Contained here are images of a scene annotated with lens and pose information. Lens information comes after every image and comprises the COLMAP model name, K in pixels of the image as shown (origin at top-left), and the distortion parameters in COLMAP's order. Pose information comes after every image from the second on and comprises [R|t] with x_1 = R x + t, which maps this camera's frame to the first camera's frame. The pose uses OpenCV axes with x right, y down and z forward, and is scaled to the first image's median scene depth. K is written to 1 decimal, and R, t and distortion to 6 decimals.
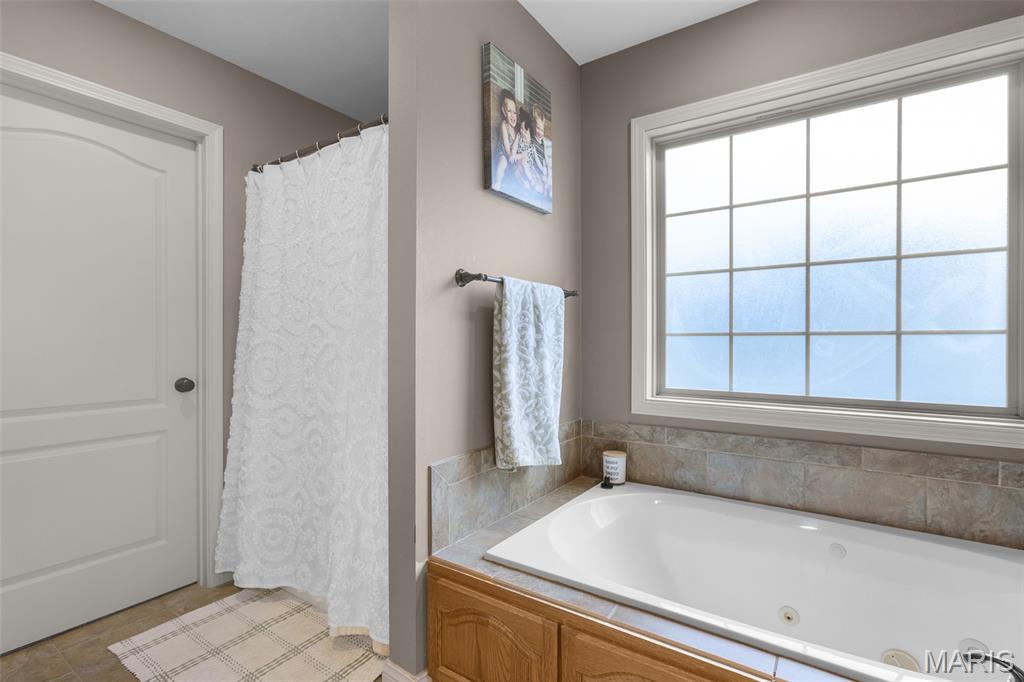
lens RADIAL K [[474.6, 0, 510.0], [0, 474.6, 341.0], [0, 0, 1]] dist [-0.017212, 0.009372]
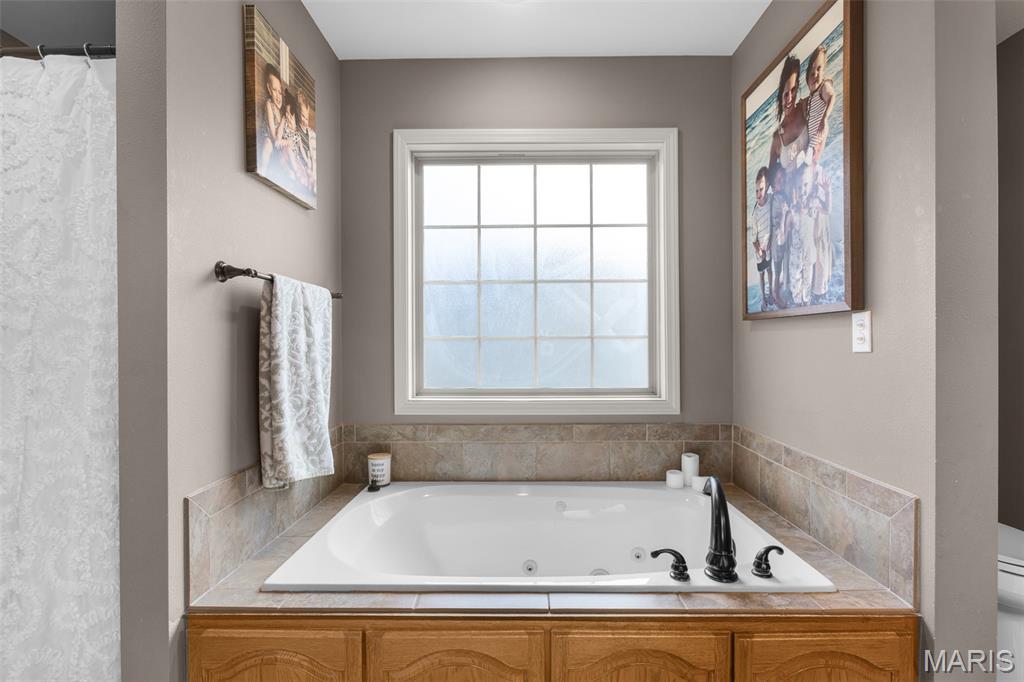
lens RADIAL K [[474.6, 0, 512.7], [0, 474.6, 344.6], [0, 0, 1]] dist [-0.017212, 0.009372]
pose [[0.826710, -0.005379, 0.562603, -0.134485], [0.005926, 0.999982, 0.000853, 0.000864], [-0.562597, 0.002629, 0.826727, 0.004741]]
